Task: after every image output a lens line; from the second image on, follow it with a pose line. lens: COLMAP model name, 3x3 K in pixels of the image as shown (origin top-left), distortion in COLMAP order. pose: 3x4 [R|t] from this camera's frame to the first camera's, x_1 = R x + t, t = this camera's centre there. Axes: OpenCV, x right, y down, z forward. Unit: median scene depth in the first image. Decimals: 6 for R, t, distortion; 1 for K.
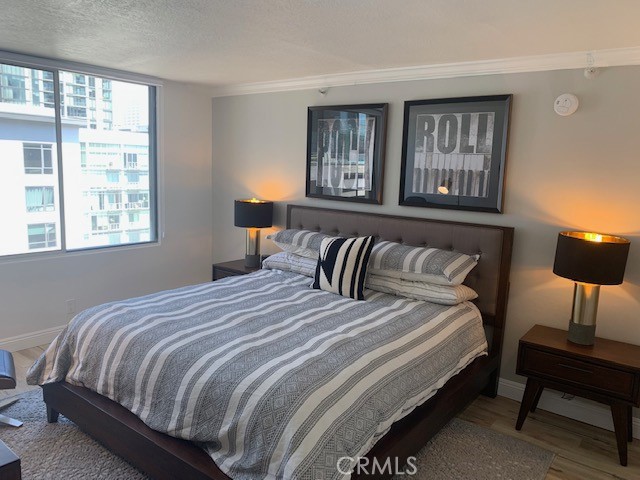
lens RADIAL K [[486.8, 0, 315.4], [0, 486.8, 237.9], [0, 0, 1]] dist [0.037764, -0.048893]
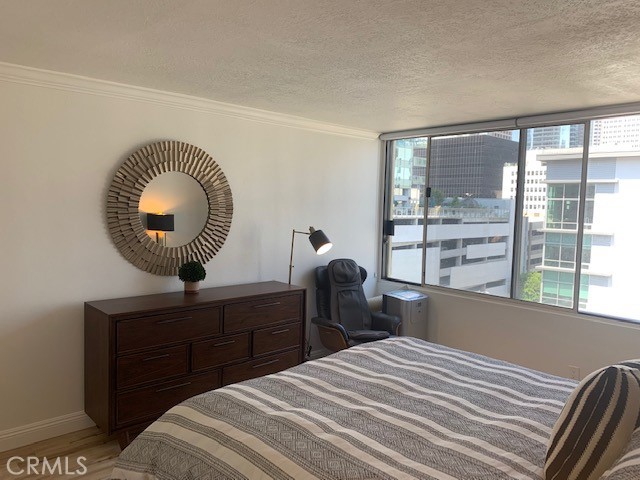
lens RADIAL K [[486.8, 0, 315.4], [0, 486.8, 237.9], [0, 0, 1]] dist [0.037764, -0.048893]
pose [[-0.146210, 0.035367, -0.988621, 0.883161], [-0.178244, 0.982063, 0.061494, -0.147801], [0.973063, 0.185206, -0.137284, 1.175628]]
